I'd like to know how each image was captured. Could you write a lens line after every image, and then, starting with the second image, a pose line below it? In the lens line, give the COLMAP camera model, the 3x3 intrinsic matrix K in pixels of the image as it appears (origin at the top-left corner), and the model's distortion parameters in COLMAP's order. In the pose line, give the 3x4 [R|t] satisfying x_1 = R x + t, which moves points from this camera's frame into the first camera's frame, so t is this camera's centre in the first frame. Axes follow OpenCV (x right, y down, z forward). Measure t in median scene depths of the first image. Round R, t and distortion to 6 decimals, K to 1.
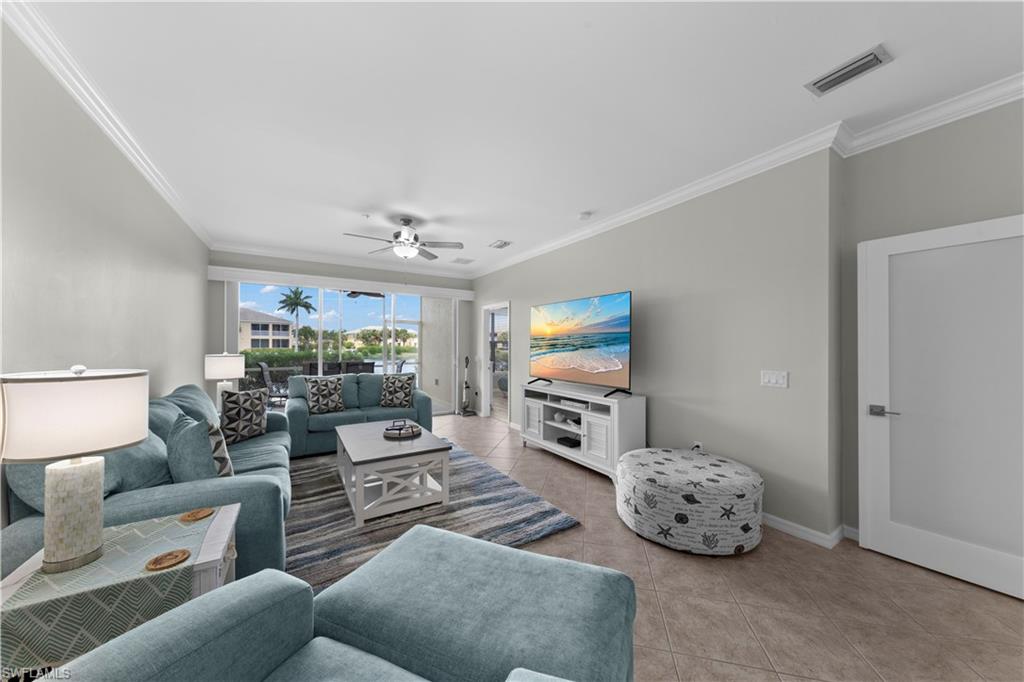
lens RADIAL K [[349.7, 0, 511.3], [0, 349.7, 343.9], [0, 0, 1]] dist [0.005054, -0.000107]
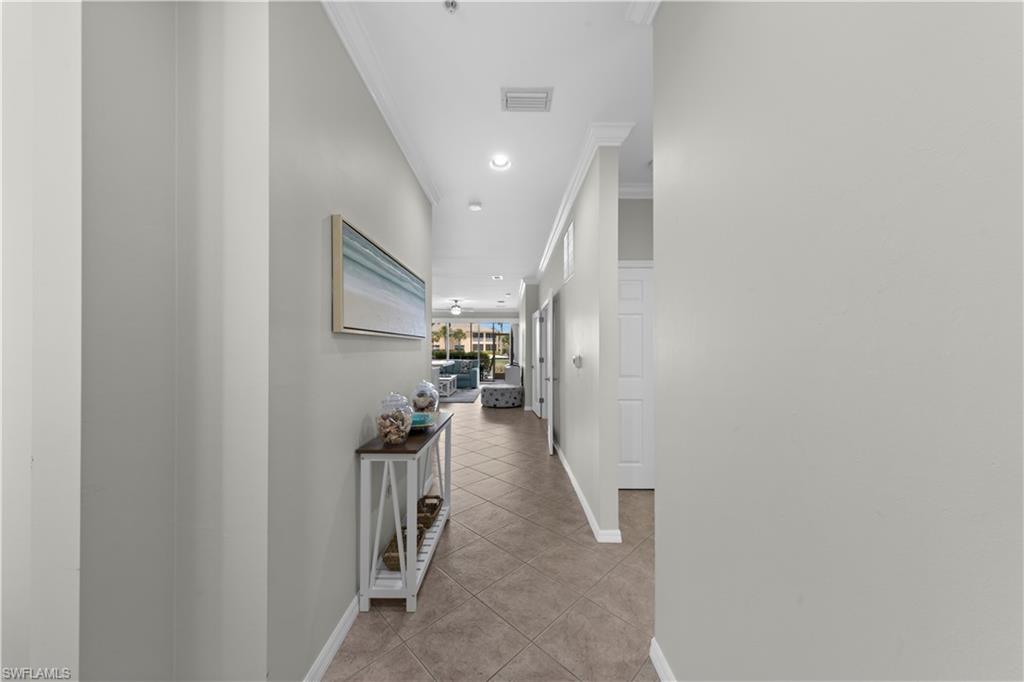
lens RADIAL K [[349.7, 0, 517.4], [0, 349.7, 347.2], [0, 0, 1]] dist [0.005054, -0.000107]
pose [[0.858208, -0.003971, -0.513286, 1.328110], [0.003451, 0.999992, -0.001967, 0.006642], [0.513290, -0.000084, 0.858215, -0.945863]]
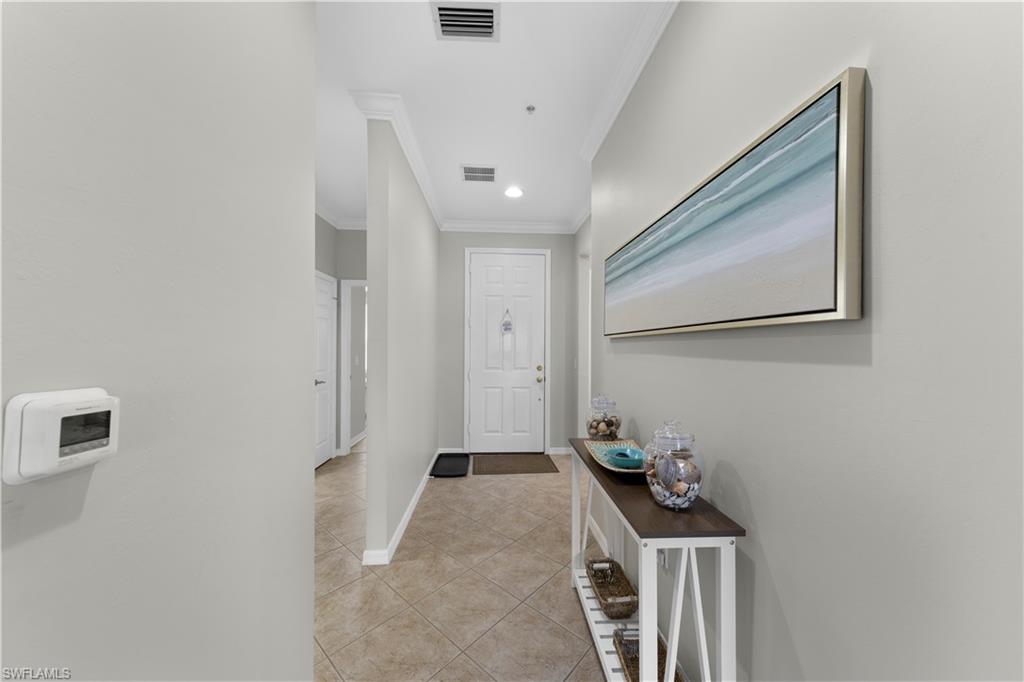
lens RADIAL K [[349.7, 0, 511.5], [0, 349.7, 347.2], [0, 0, 1]] dist [0.005054, -0.000107]
pose [[-0.875805, -0.007212, 0.482611, 0.876512], [-0.009130, 0.999957, -0.001624, 0.004909], [-0.482578, -0.005828, -0.875833, -0.234991]]
